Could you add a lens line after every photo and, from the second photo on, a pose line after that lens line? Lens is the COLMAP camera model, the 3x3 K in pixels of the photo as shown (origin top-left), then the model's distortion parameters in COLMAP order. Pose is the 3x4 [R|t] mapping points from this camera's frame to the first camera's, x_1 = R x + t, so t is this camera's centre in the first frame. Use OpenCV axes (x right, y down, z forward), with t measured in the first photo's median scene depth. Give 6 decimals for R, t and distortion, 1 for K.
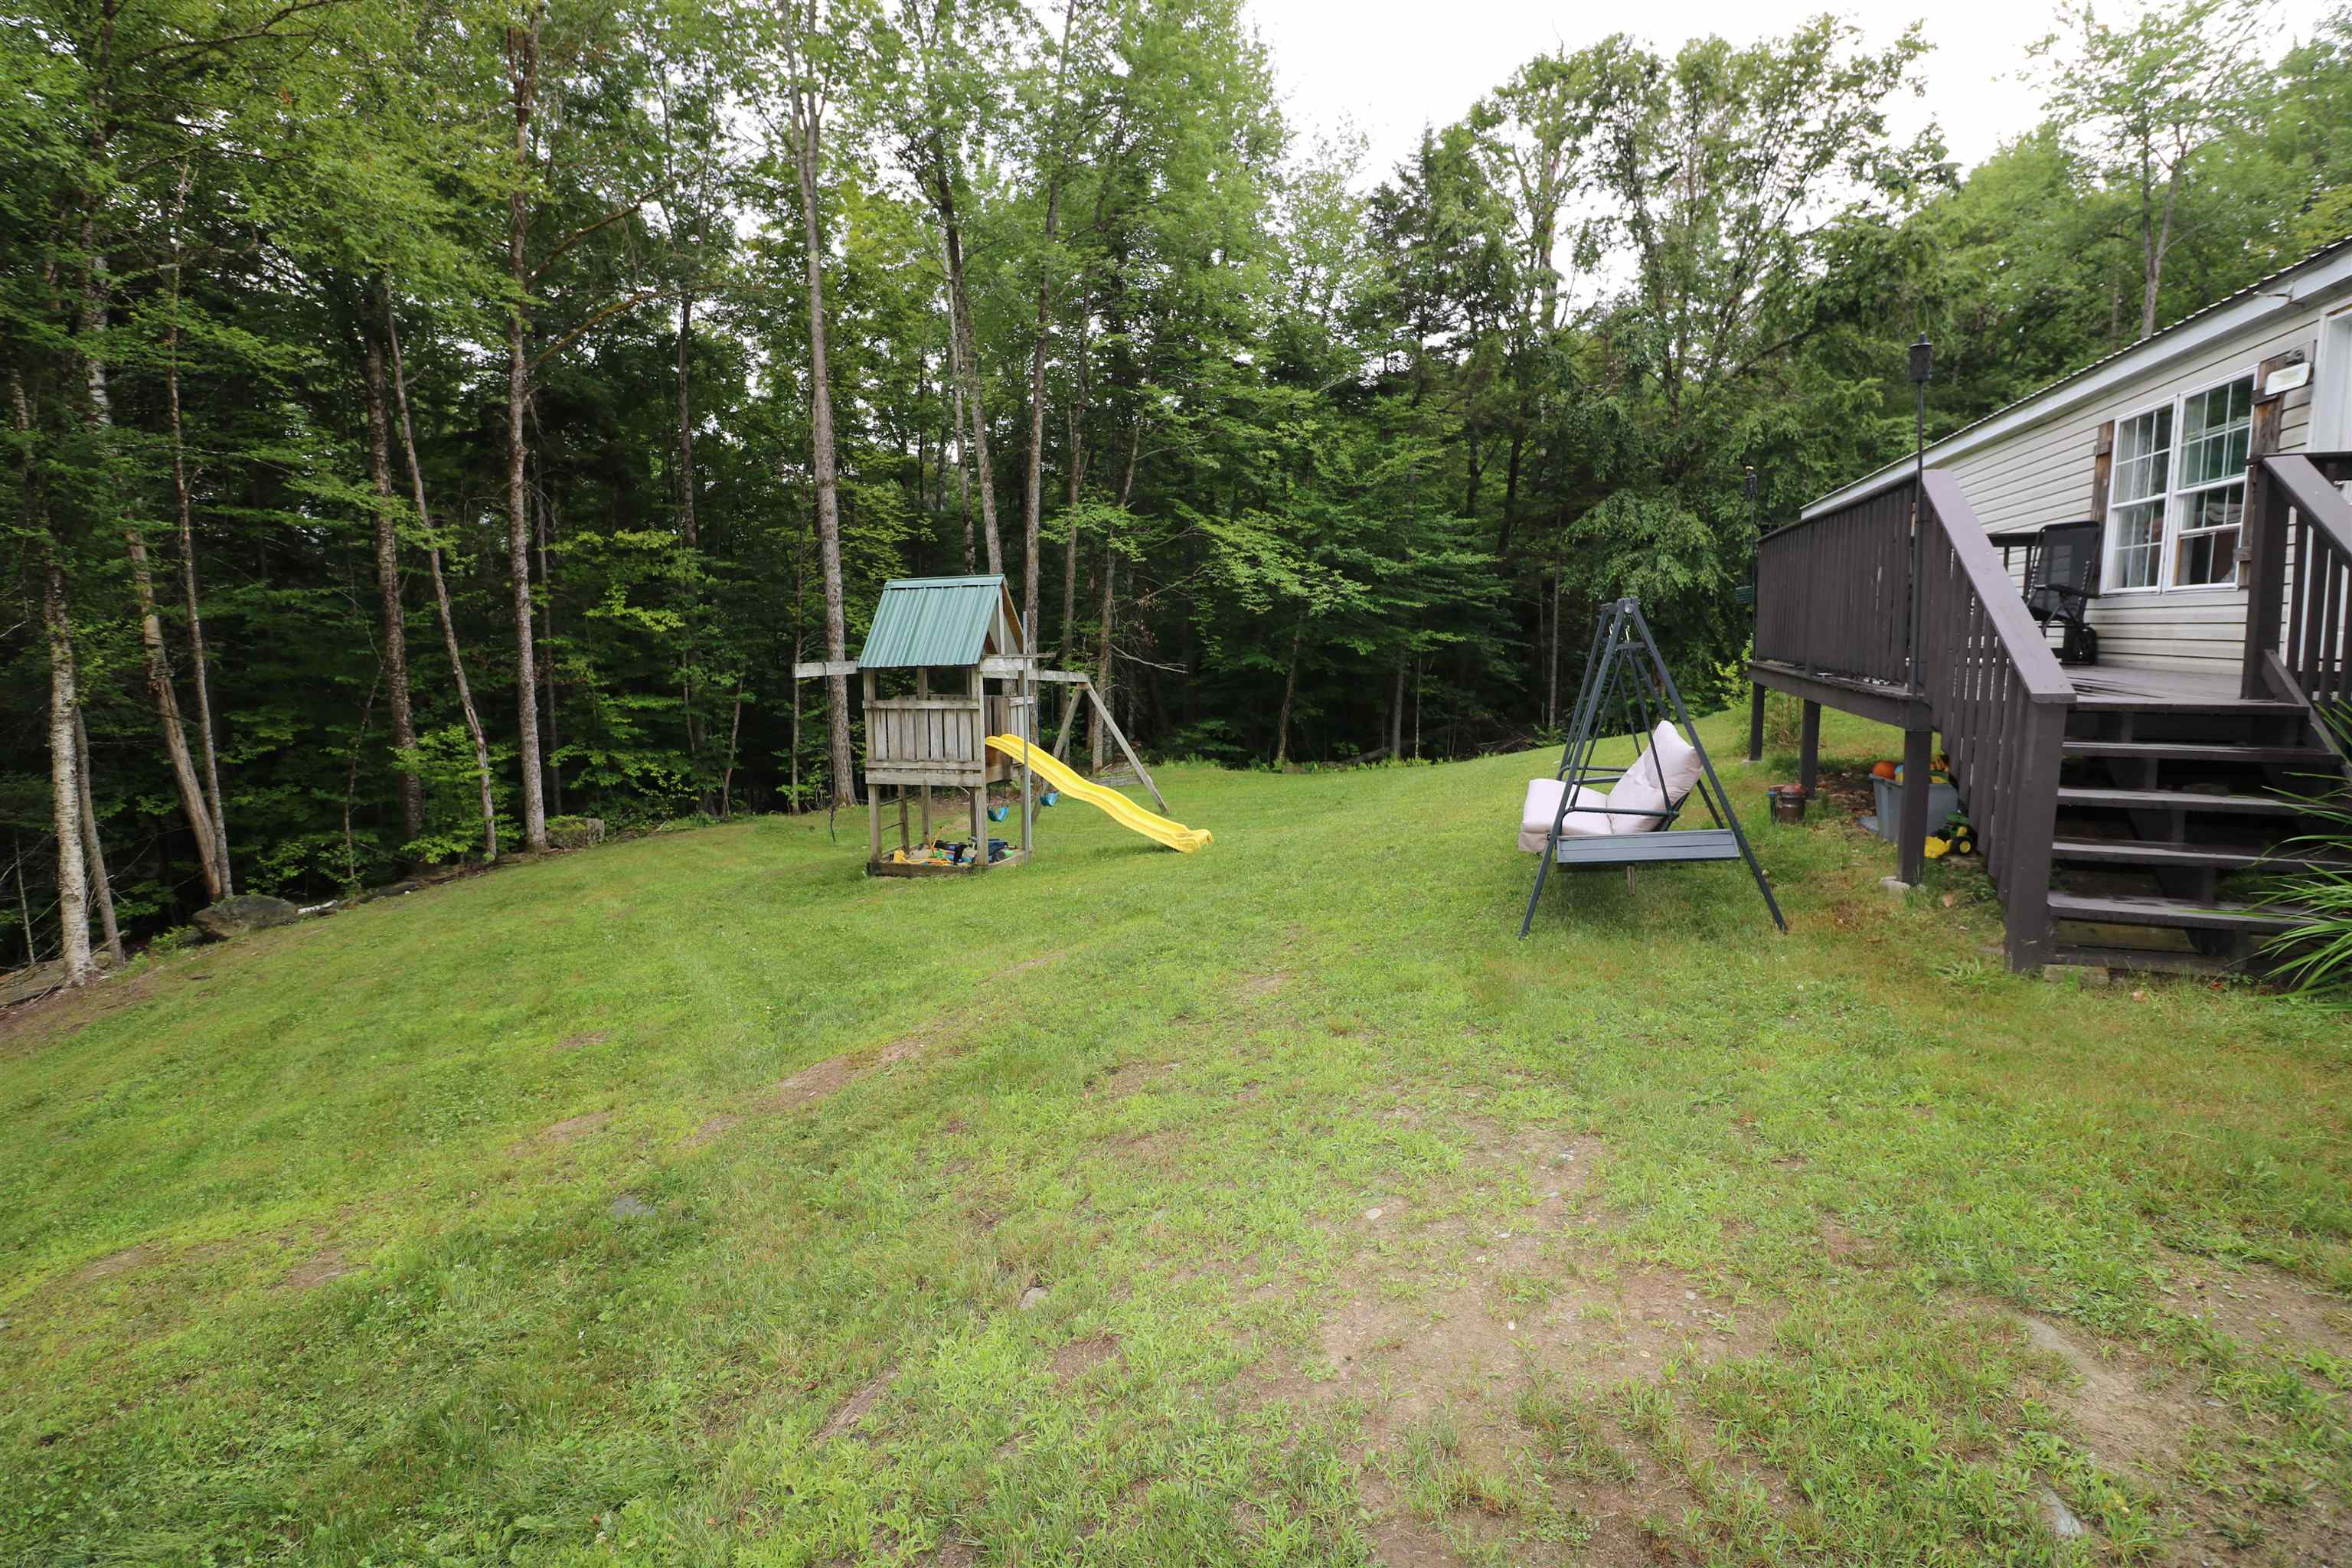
lens RADIAL K [[1094.0, 0, 1176.0], [0, 1094.0, 784.0], [0, 0, 1]] dist [0.002696, -0.012239]
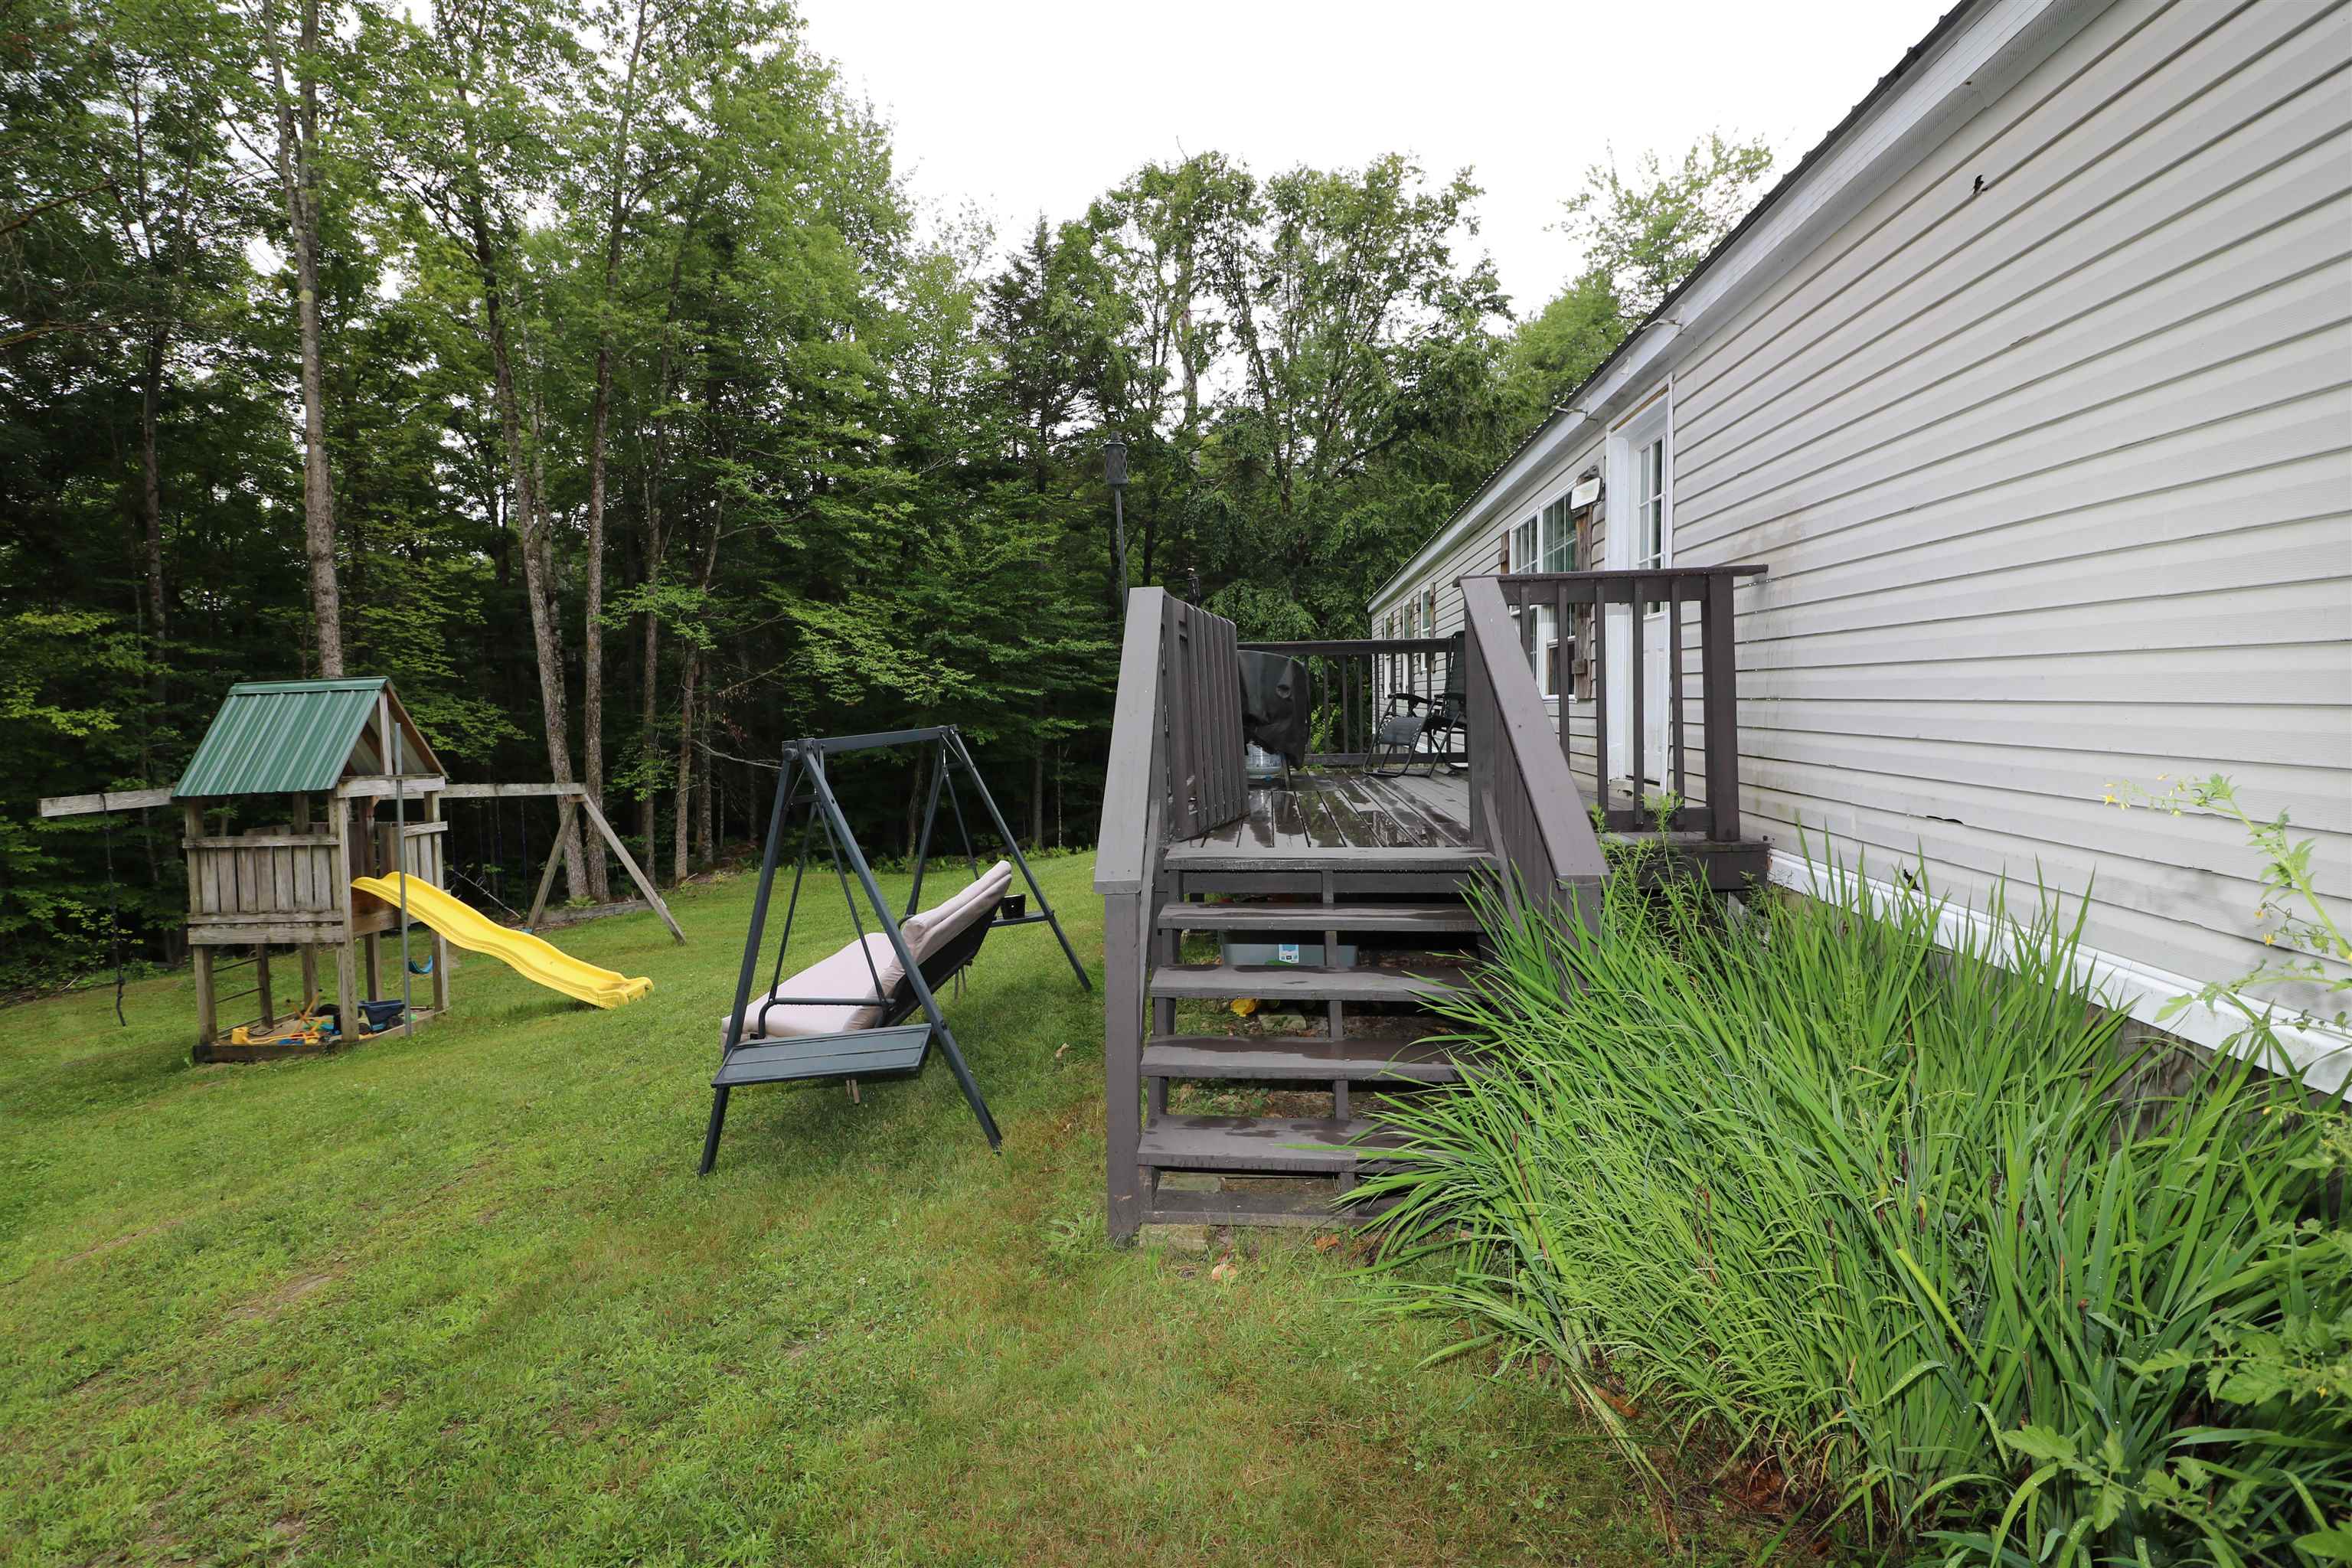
lens RADIAL K [[1089.4, 0, 1186.7], [0, 1089.4, 792.1], [0, 0, 1]] dist [-0.000076, -0.010630]
pose [[0.966714, -0.031677, 0.253890, 0.100966], [0.047117, 0.997376, -0.054964, -0.015703], [-0.251483, 0.065097, 0.965670, 0.034588]]
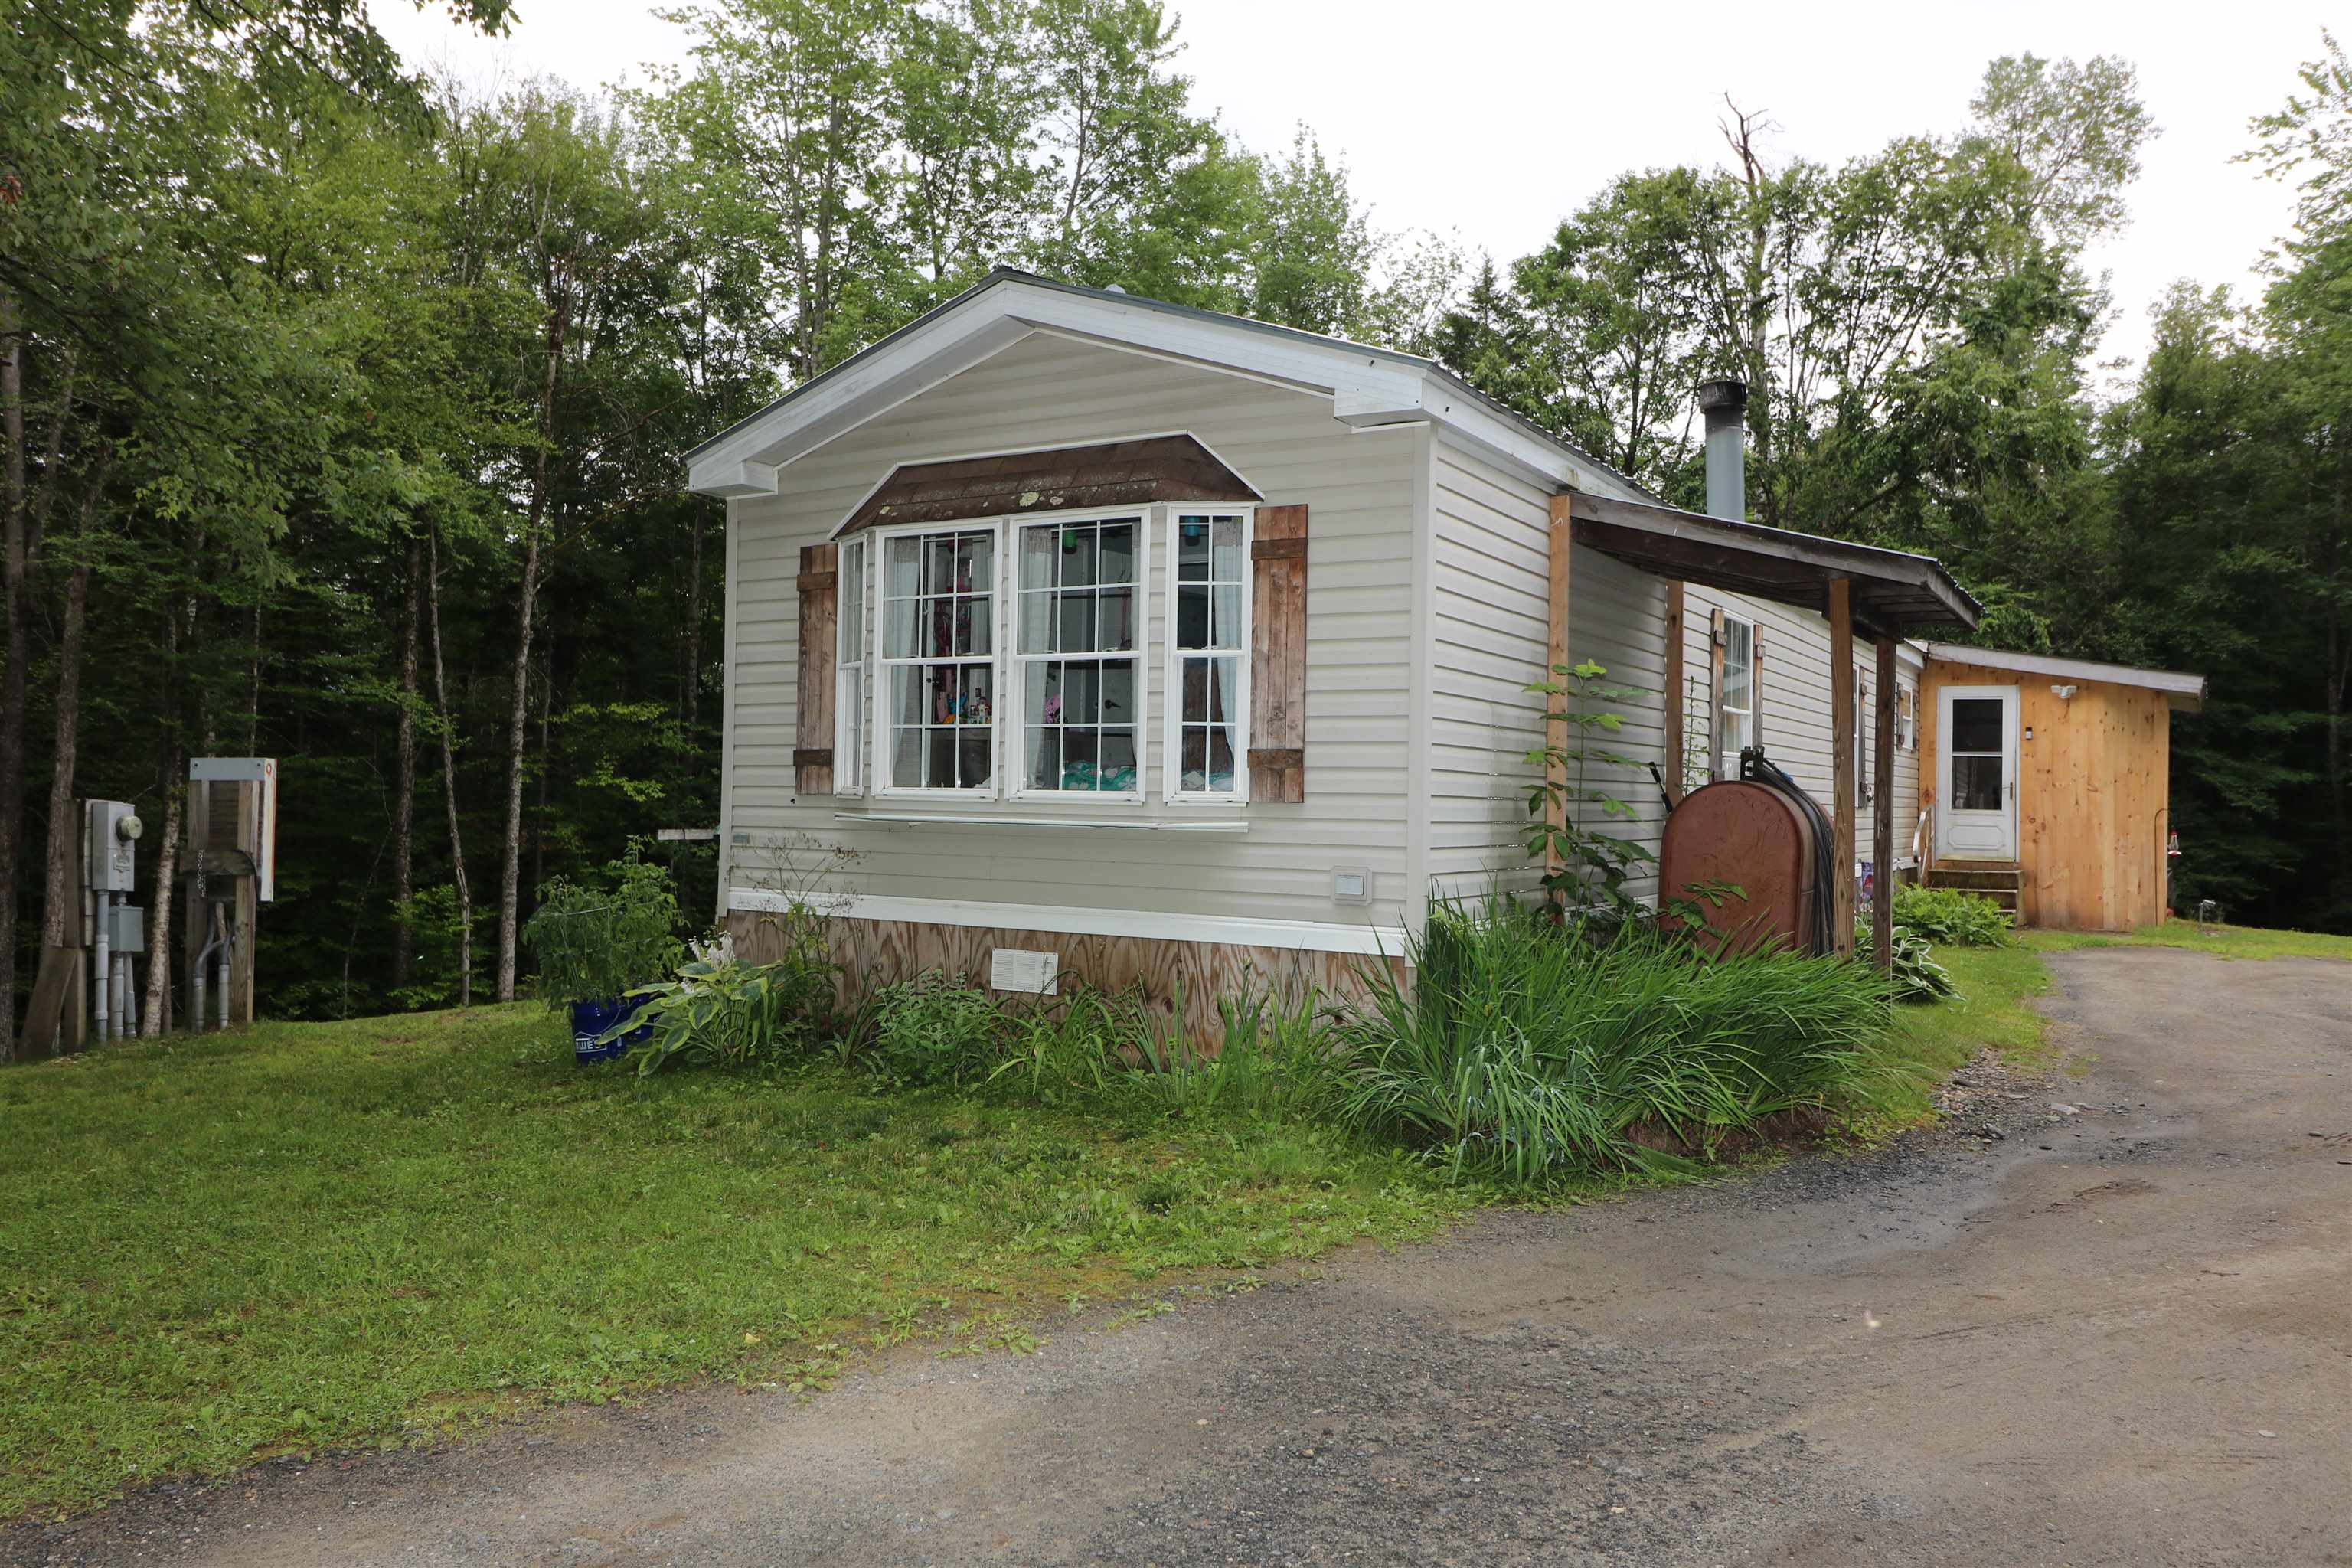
lens RADIAL K [[1709.0, 0, 1176.0], [0, 1709.0, 784.0], [0, 0, 1]] dist [-0.000703, 0.000180]
pose [[0.980896, 0.014438, -0.193997, 0.296981], [-0.044283, 0.987632, -0.150405, 0.056250], [0.189426, 0.156122, 0.969404, -0.409652]]
